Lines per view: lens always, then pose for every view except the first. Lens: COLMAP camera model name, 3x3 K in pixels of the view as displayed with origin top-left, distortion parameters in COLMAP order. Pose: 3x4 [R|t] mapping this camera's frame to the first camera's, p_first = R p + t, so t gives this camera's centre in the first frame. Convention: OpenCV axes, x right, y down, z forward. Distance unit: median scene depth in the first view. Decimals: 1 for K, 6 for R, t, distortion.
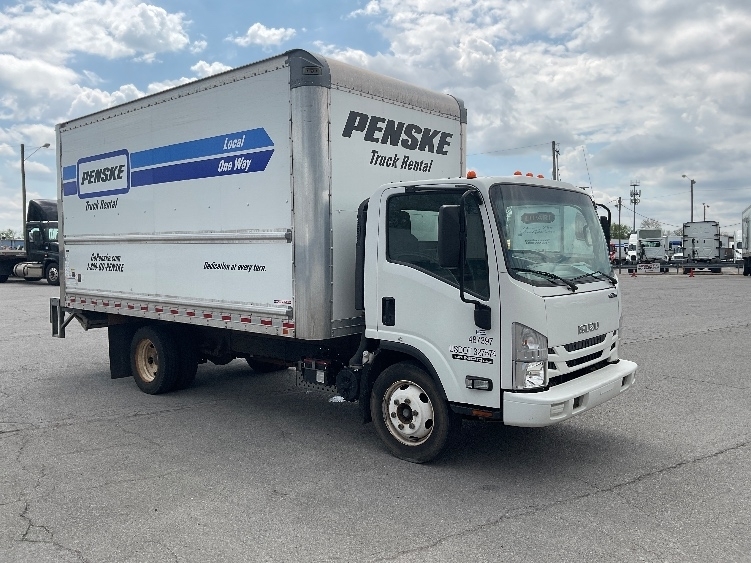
lens RADIAL K [[620.8, 0, 389.8], [0, 620.8, 291.7], [0, 0, 1]] dist [0.001279, -0.051141]
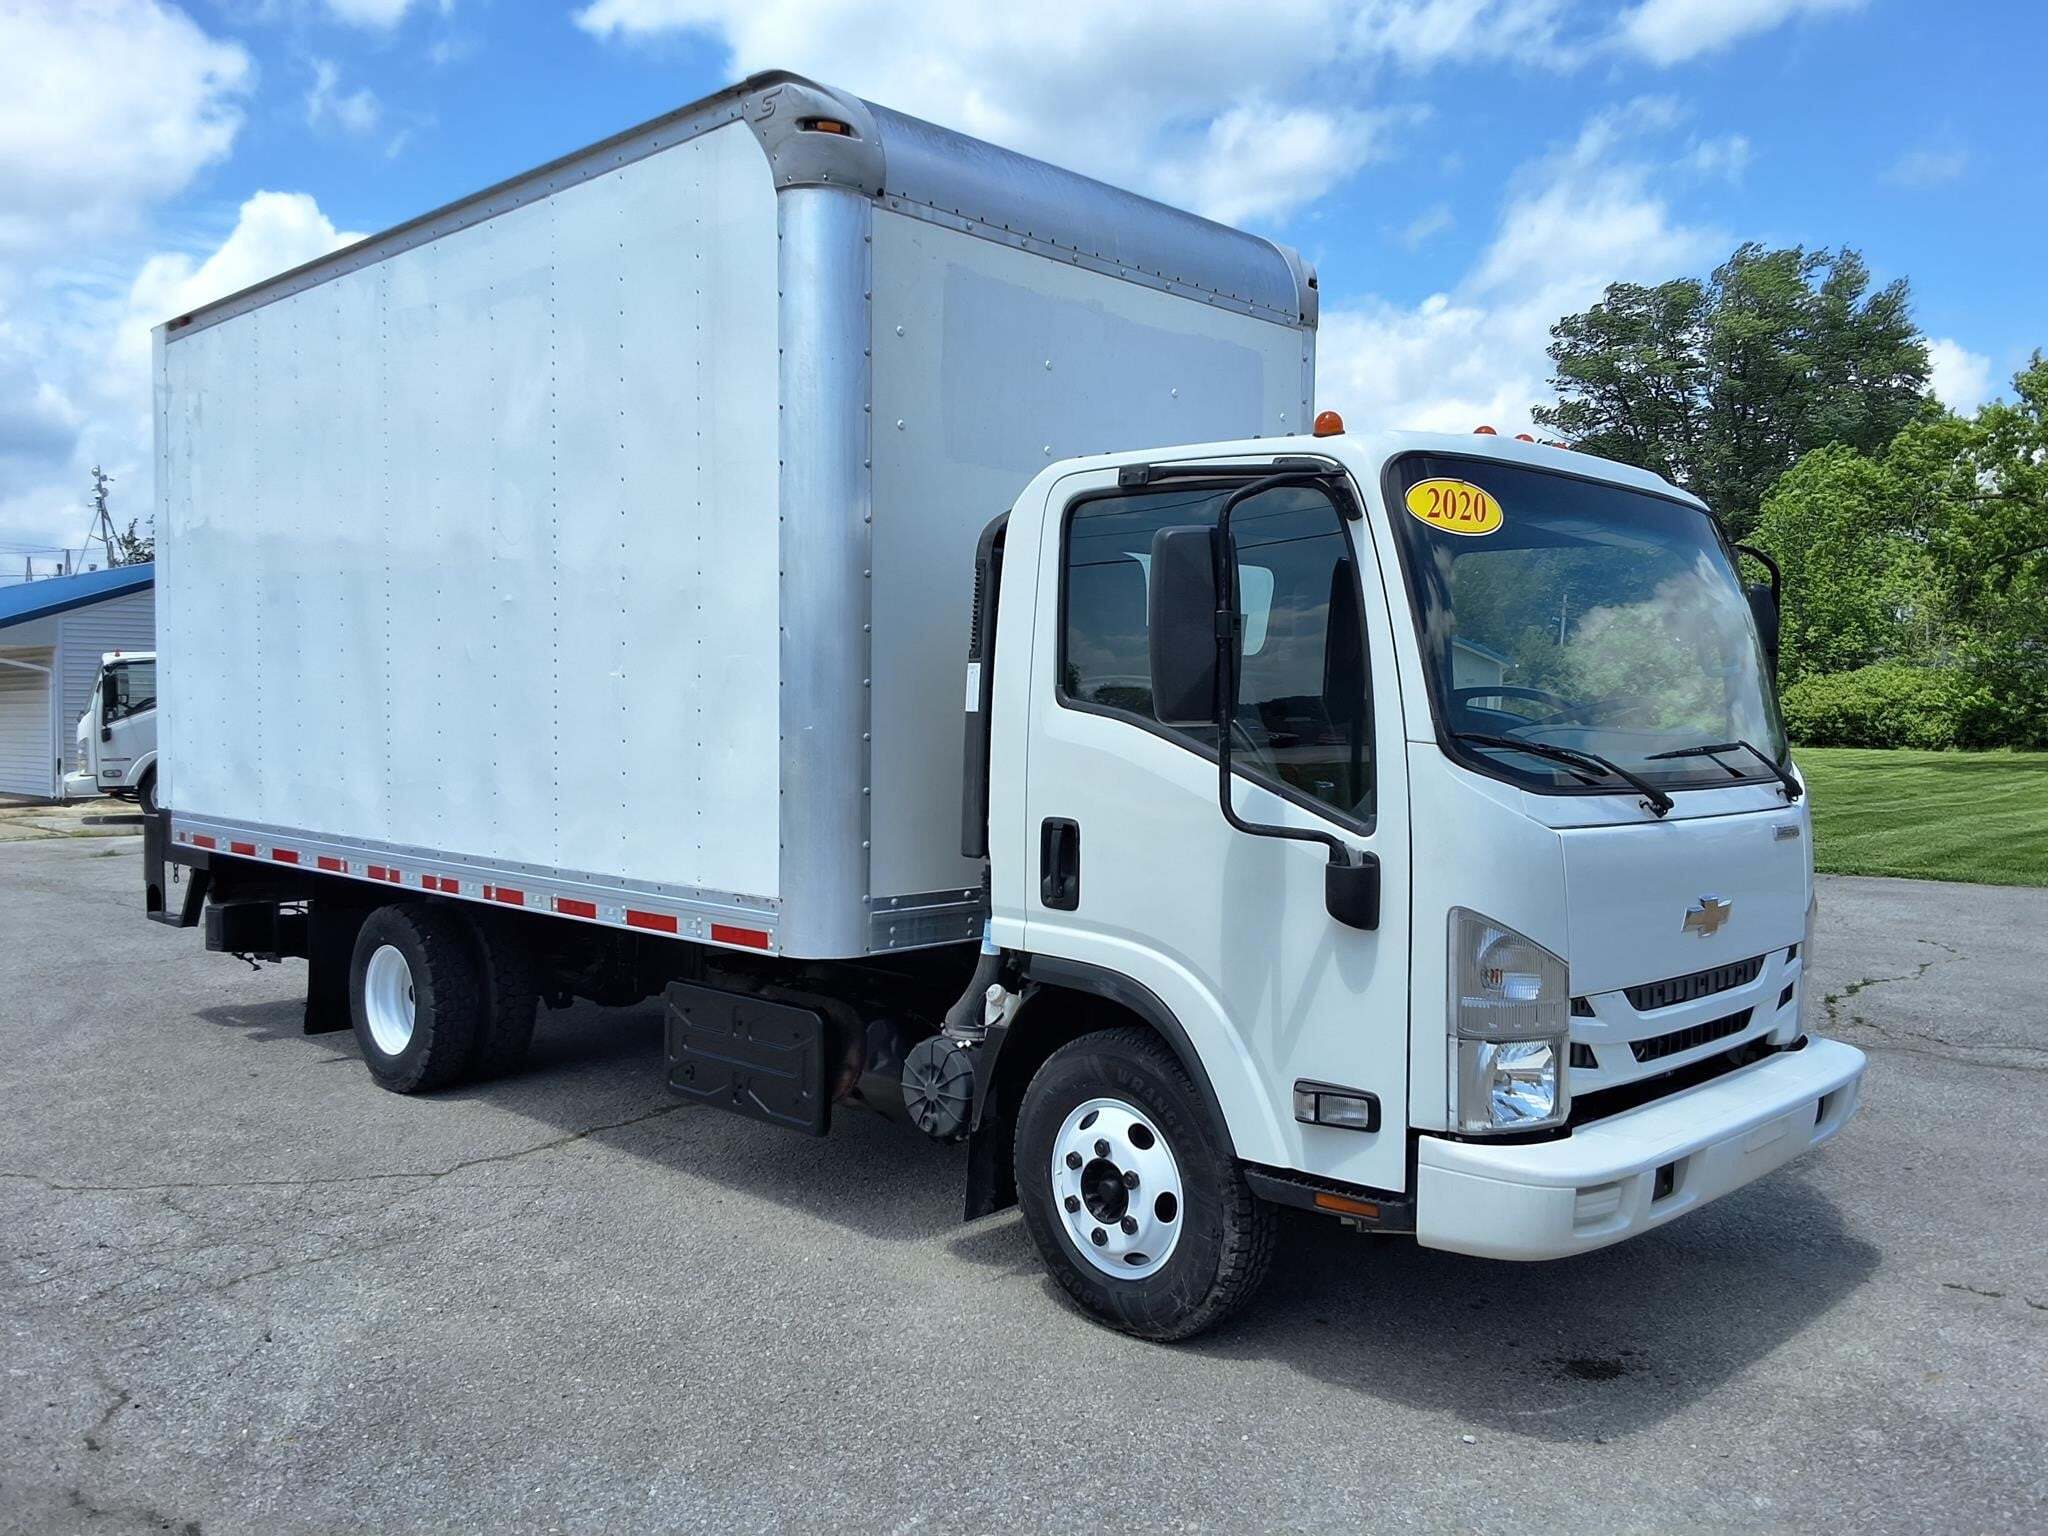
lens RADIAL K [[1622.9, 0, 1033.6], [0, 1622.9, 791.8], [0, 0, 1]] dist [0.018404, -0.041437]
pose [[0.996949, 0.020893, -0.075209, 0.049213], [-0.022634, 0.999493, -0.022375, 0.013897], [0.074704, 0.024009, 0.996917, 0.180230]]
